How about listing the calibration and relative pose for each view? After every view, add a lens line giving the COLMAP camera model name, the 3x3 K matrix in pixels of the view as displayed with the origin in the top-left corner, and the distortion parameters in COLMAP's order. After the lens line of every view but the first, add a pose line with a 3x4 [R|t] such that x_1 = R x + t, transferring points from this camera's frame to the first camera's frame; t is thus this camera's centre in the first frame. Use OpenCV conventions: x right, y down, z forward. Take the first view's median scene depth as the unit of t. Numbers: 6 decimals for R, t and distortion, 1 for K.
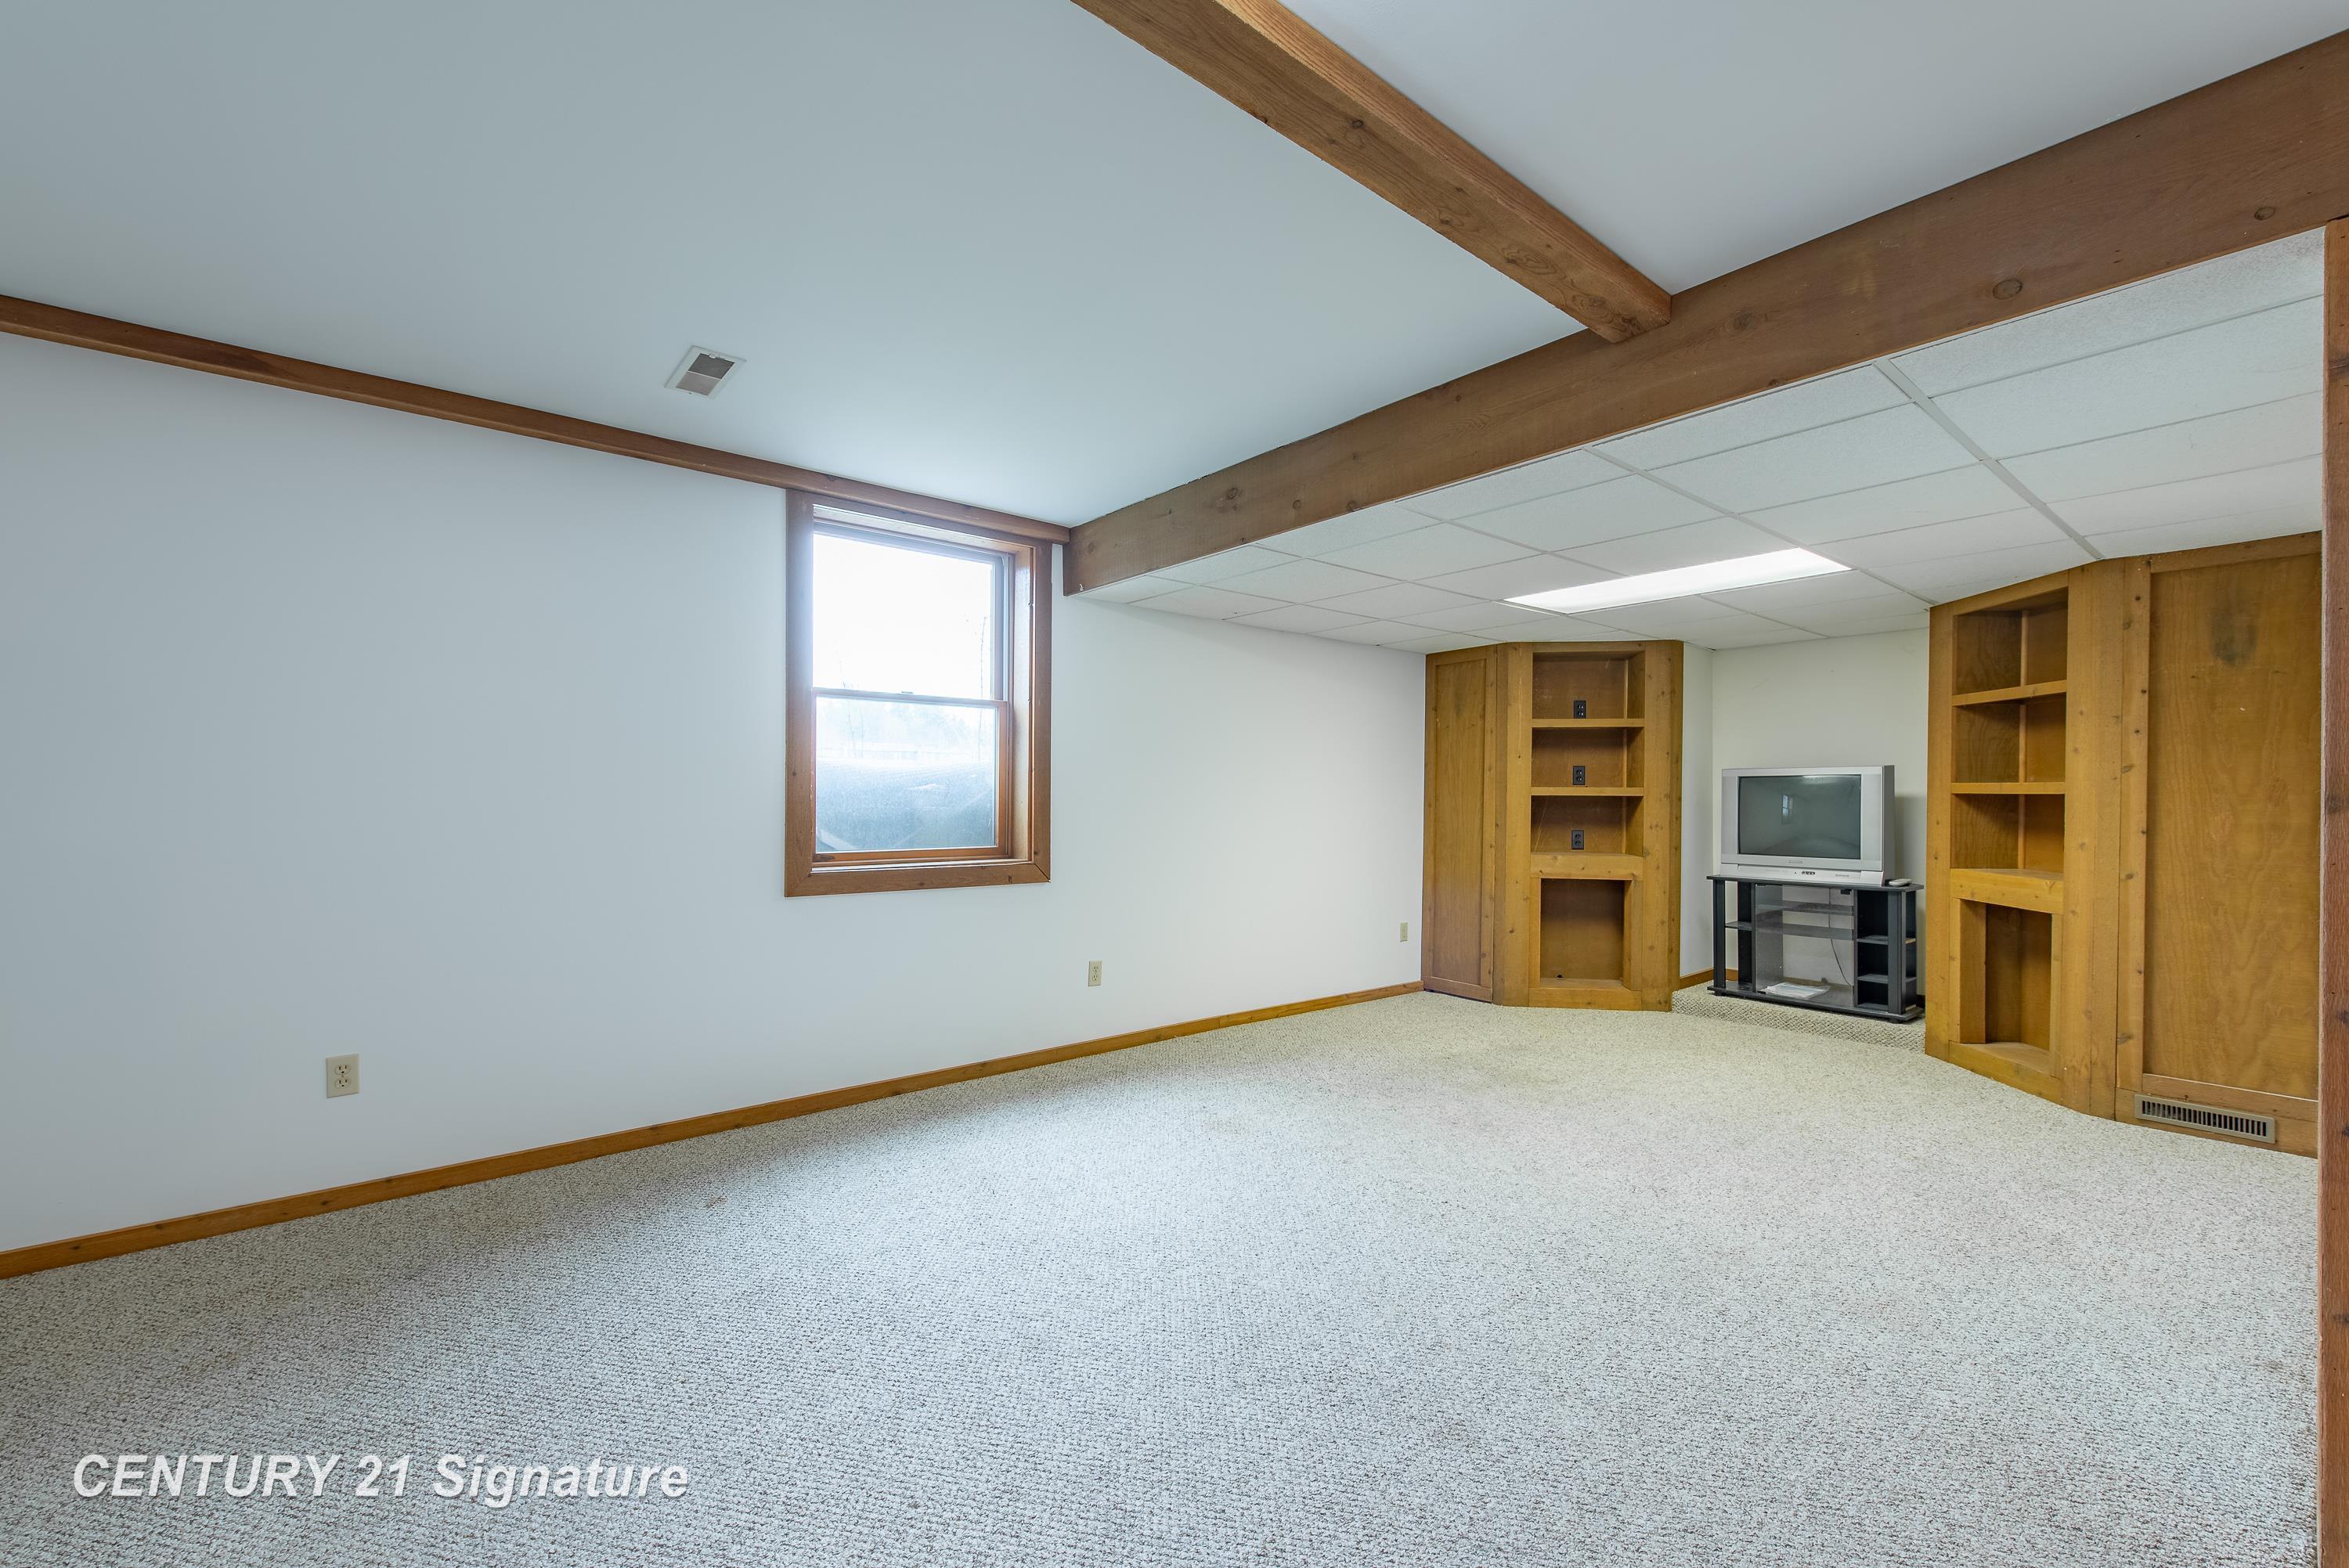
lens RADIAL K [[950.8, 0, 1172.4], [0, 950.8, 793.4], [0, 0, 1]] dist [0.013939, -0.000674]
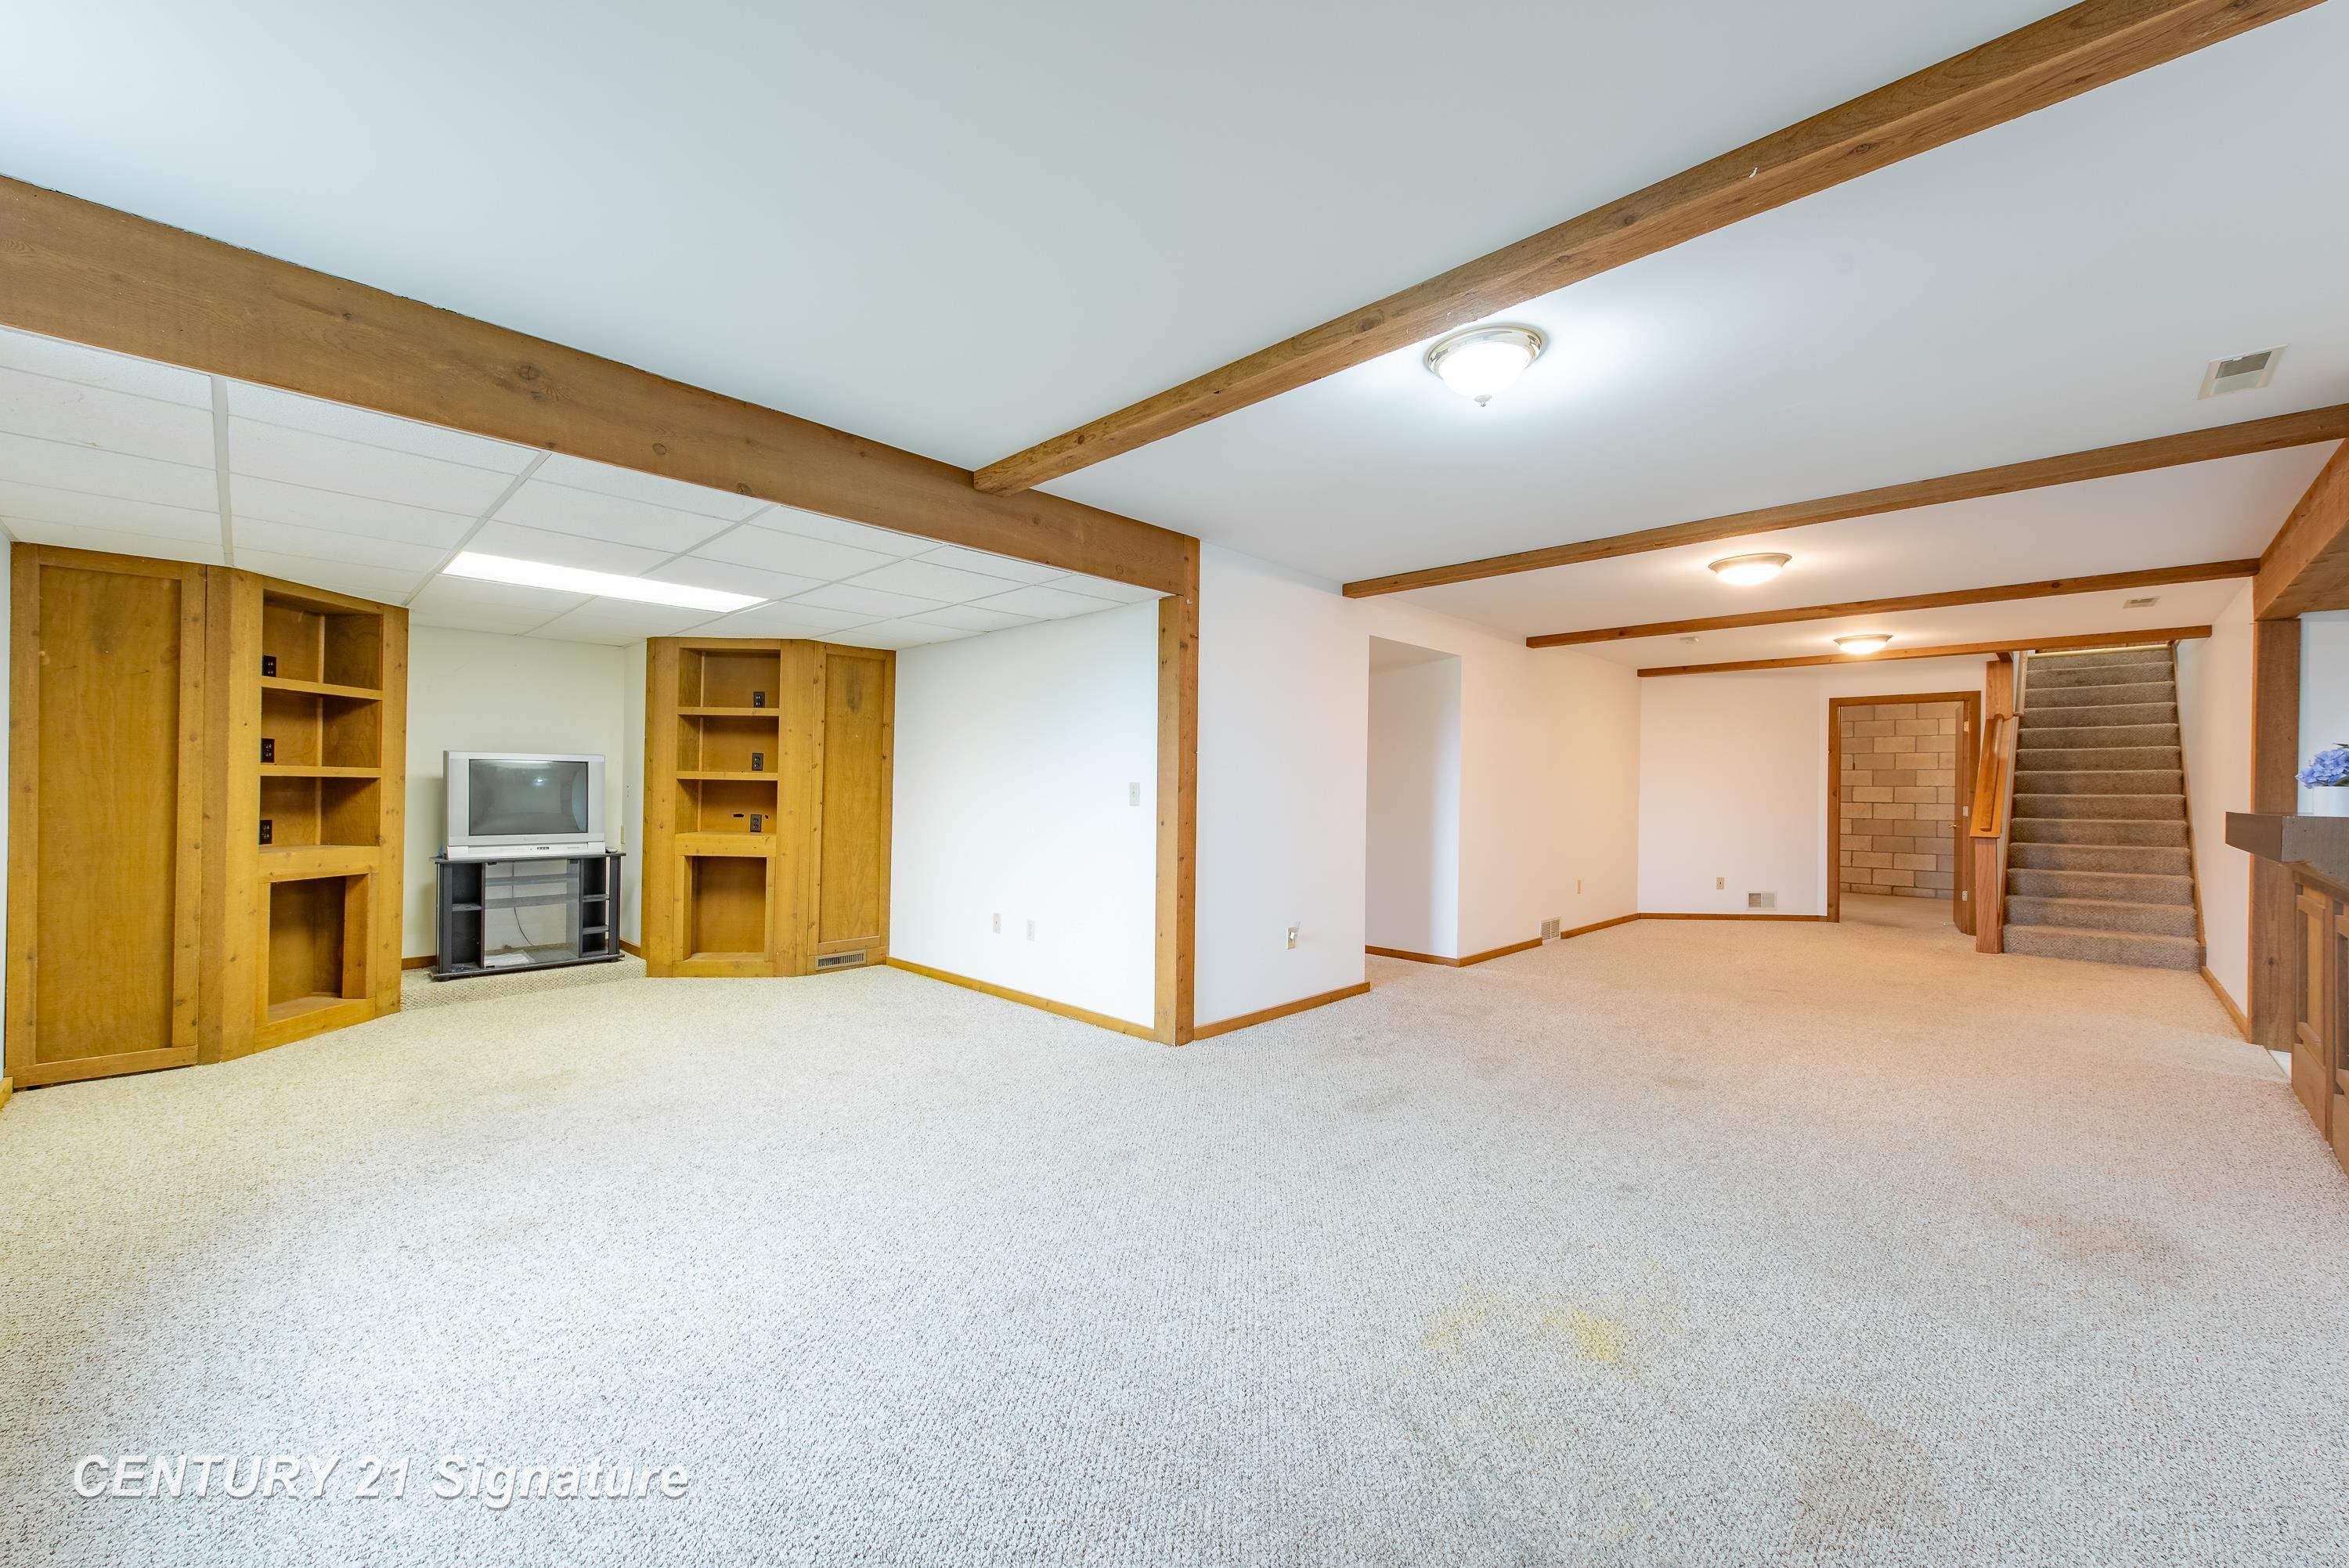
lens RADIAL K [[913.0, 0, 1169.6], [0, 913.0, 788.1], [0, 0, 1]] dist [0.006470, -0.002168]
pose [[-0.109282, -0.004823, 0.993999, -0.538661], [-0.013265, 0.999906, 0.003393, -0.000290], [-0.993922, -0.012815, -0.109336, 0.442001]]
